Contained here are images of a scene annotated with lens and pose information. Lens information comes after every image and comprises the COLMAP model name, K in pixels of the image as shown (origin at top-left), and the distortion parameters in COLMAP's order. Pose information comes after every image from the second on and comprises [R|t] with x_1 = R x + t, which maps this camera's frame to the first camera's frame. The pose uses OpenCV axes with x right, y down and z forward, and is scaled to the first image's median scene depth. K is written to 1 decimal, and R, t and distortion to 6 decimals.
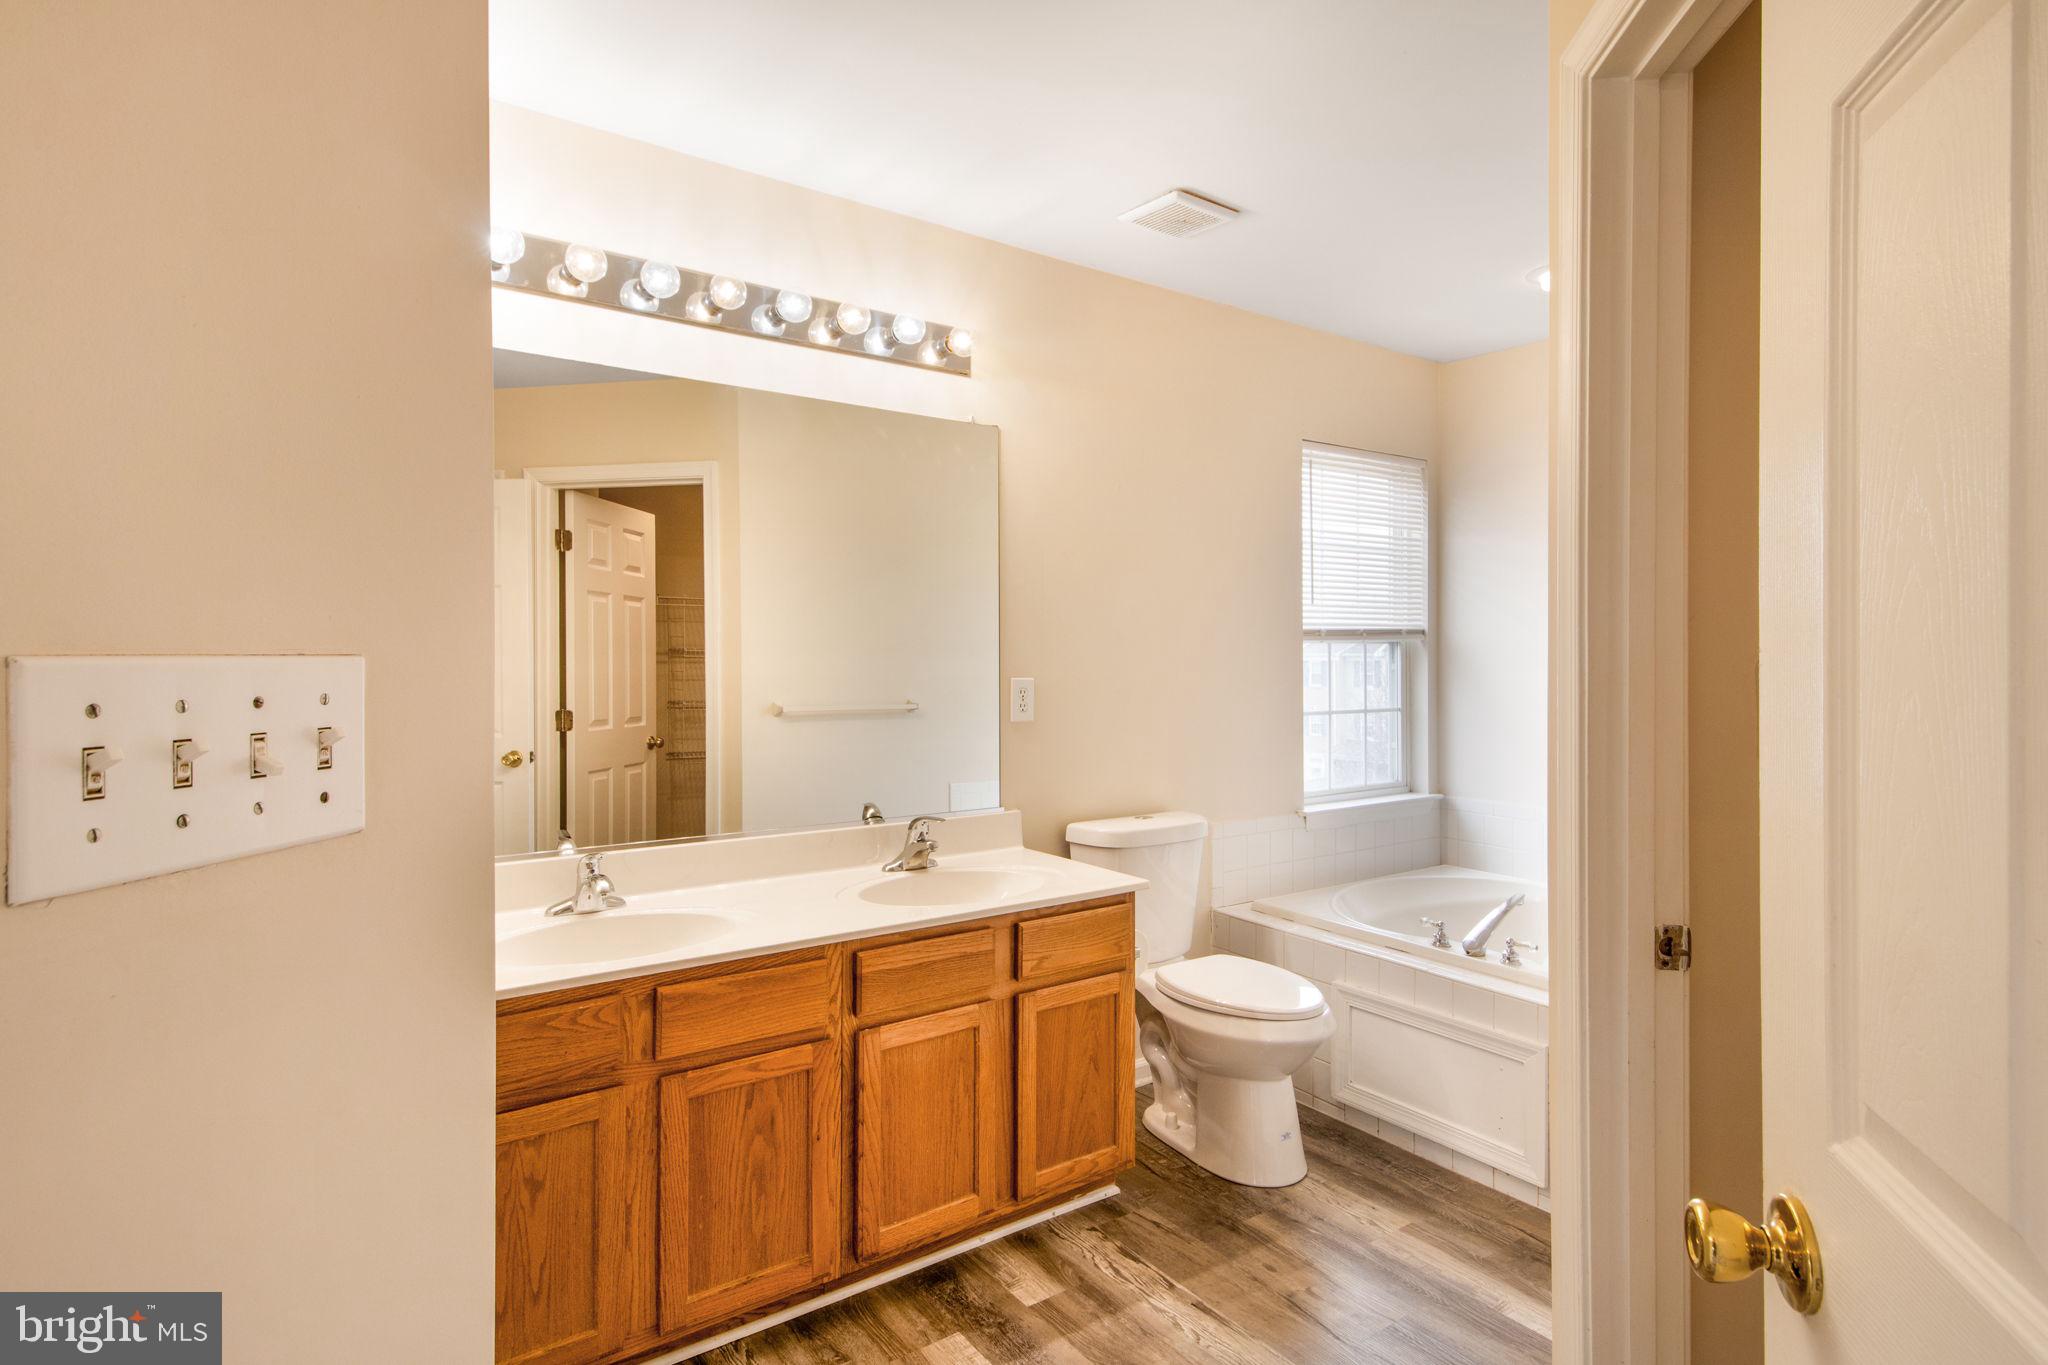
lens RADIAL K [[981.7, 0, 1025.5], [0, 981.7, 664.4], [0, 0, 1]] dist [0.010282, -0.007554]
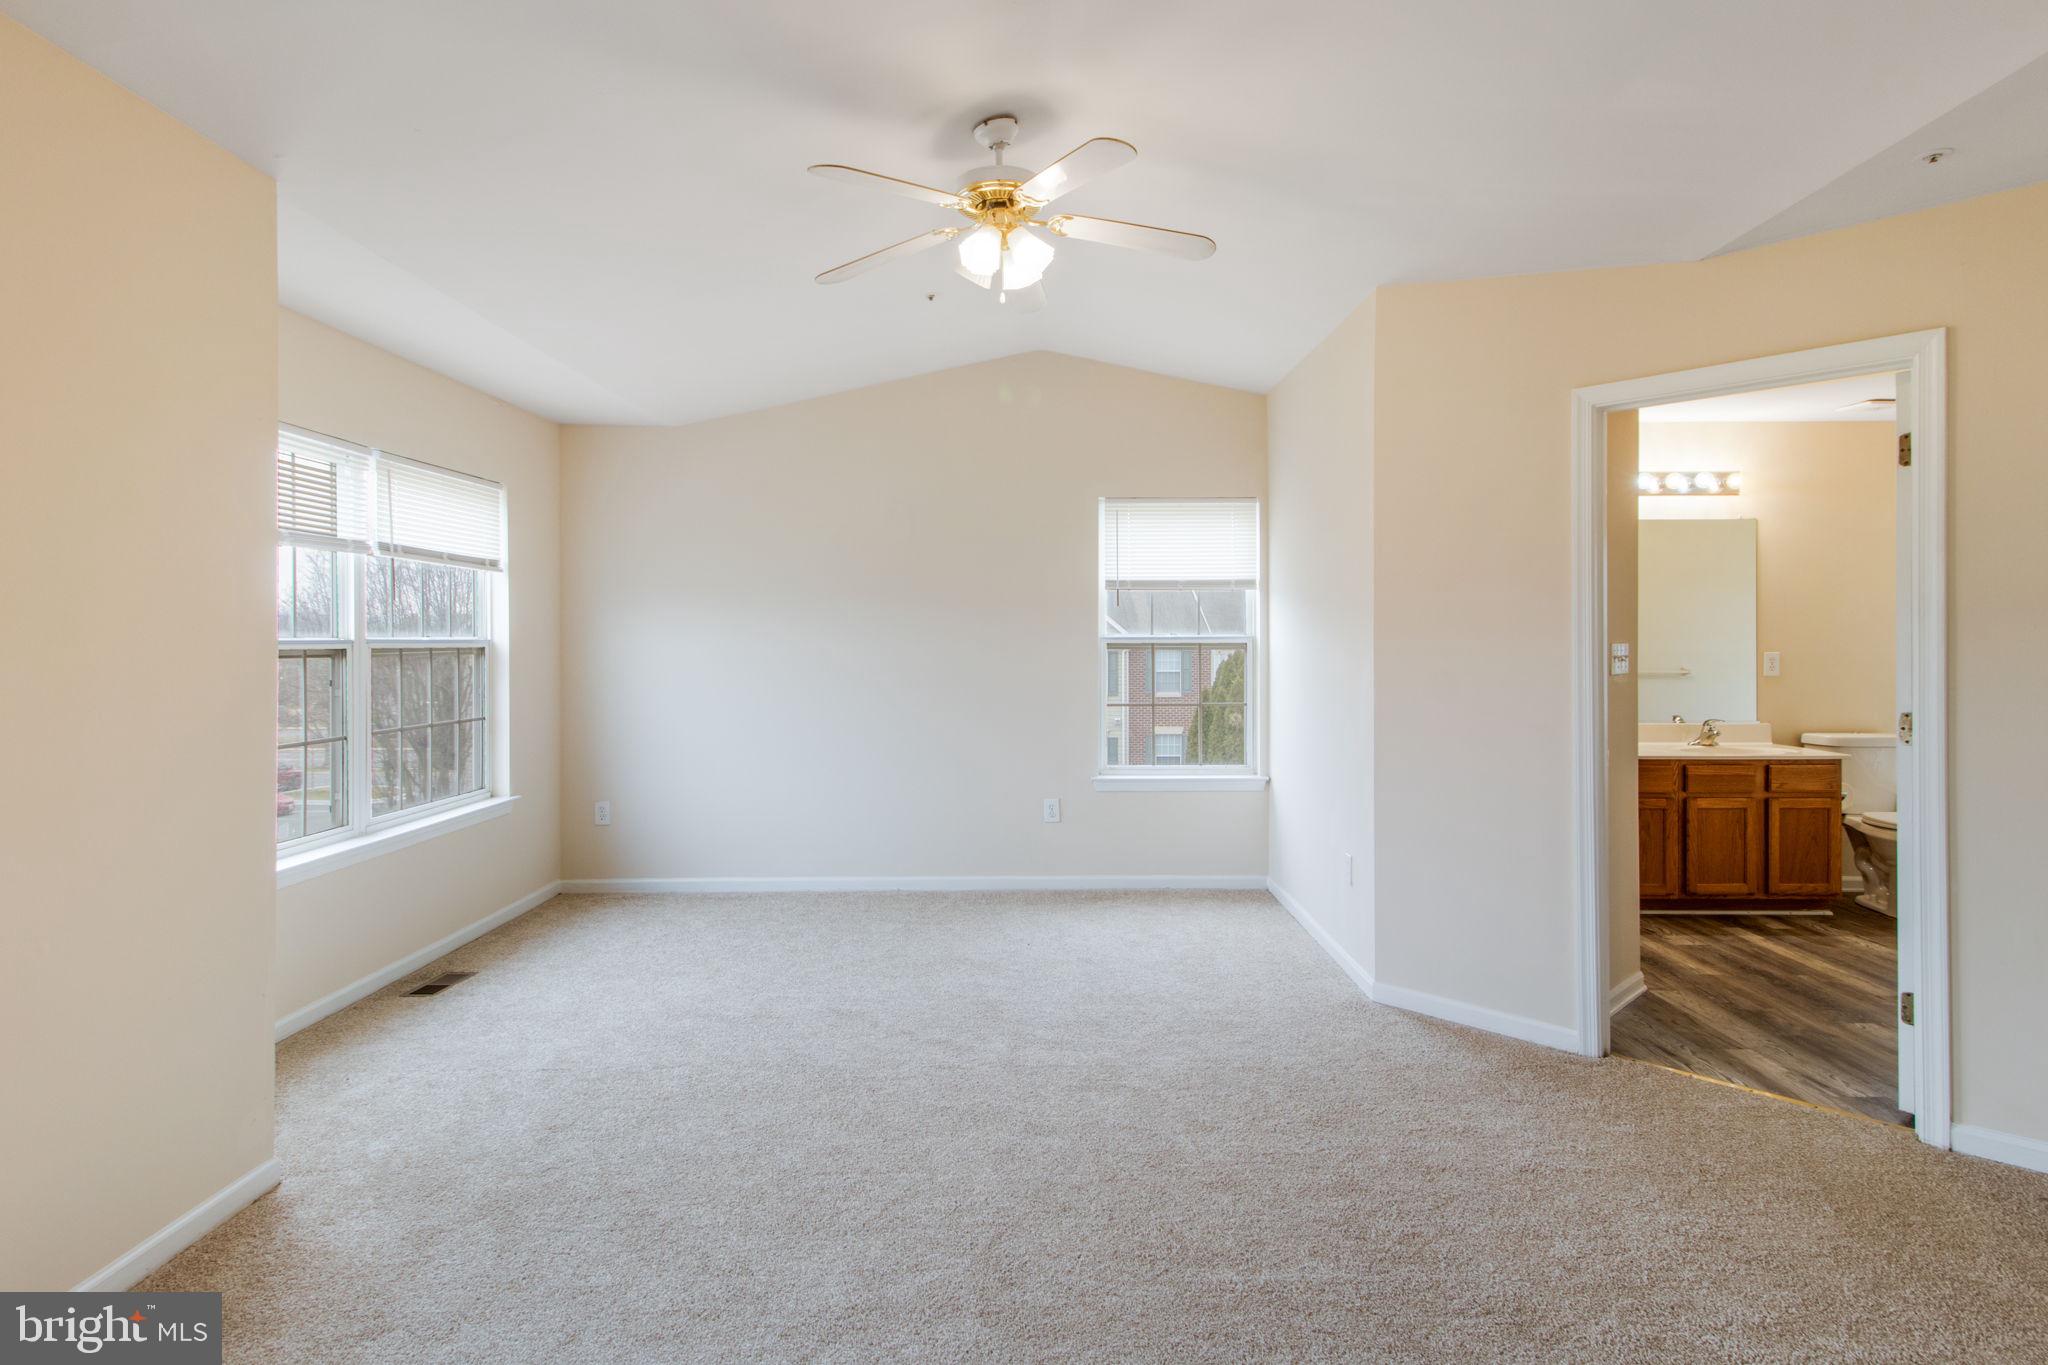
lens RADIAL K [[1047.9, 0, 1017.3], [0, 1047.9, 667.4], [0, 0, 1]] dist [0.005659, 0.000261]
pose [[0.811715, 0.002229, -0.584049, 0.000320], [0.006258, 0.999902, 0.012513, 0.010313], [0.584020, -0.013812, 0.811622, -1.617832]]
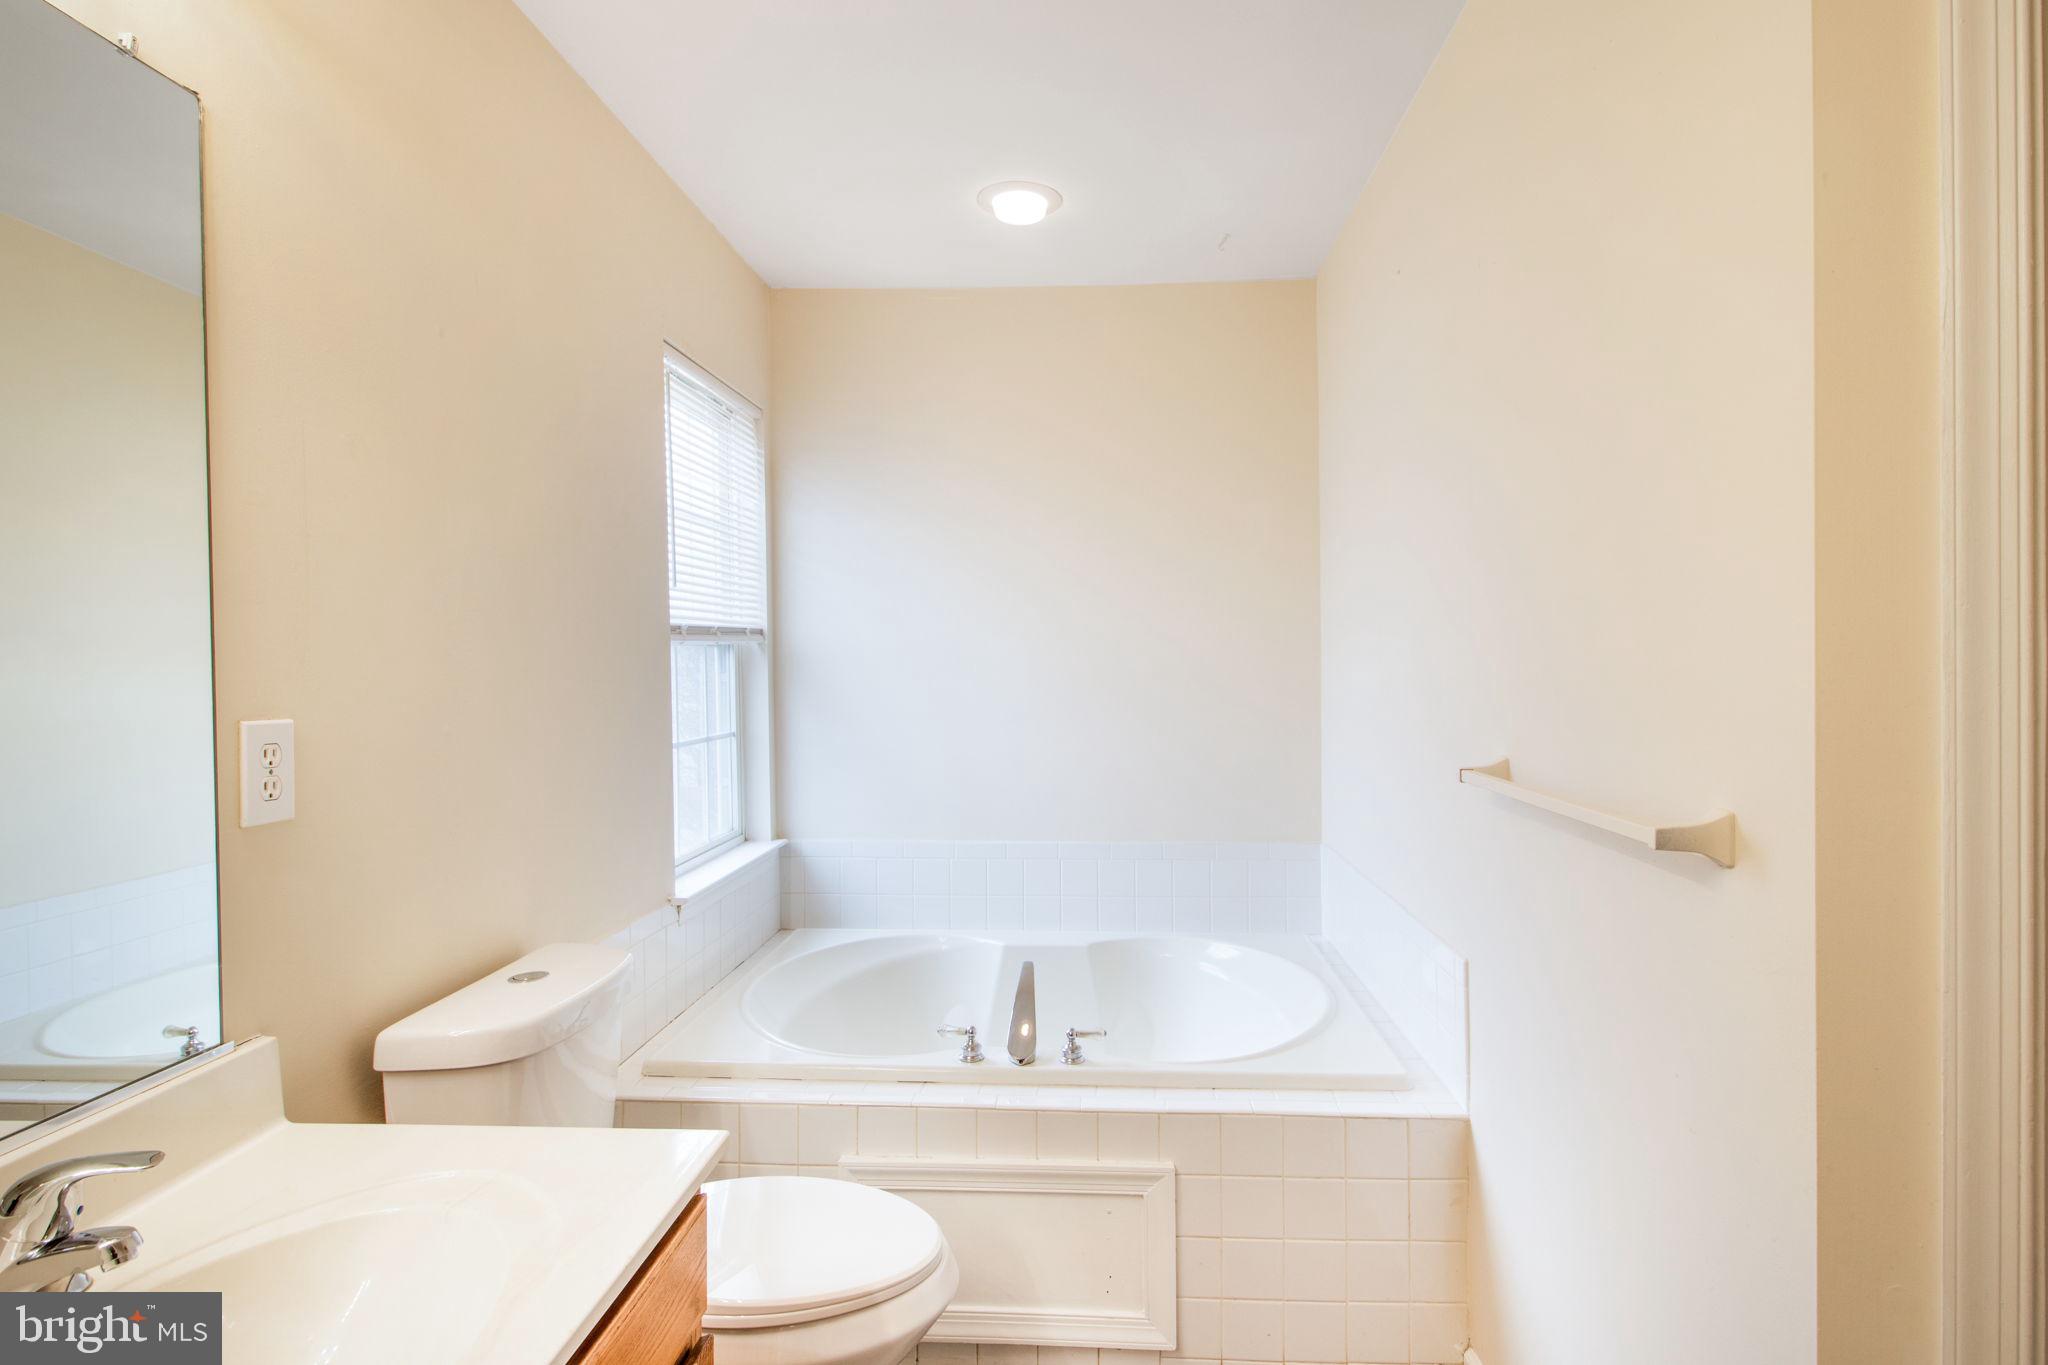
lens RADIAL K [[1047.9, 0, 1021.8], [0, 1047.9, 674.5], [0, 0, 1]] dist [0.005659, 0.000261]
pose [[0.635252, -0.014999, 0.772160, -0.165066], [0.014177, 0.999869, 0.007759, -0.005257], [-0.772175, 0.006018, 0.635381, 0.527031]]
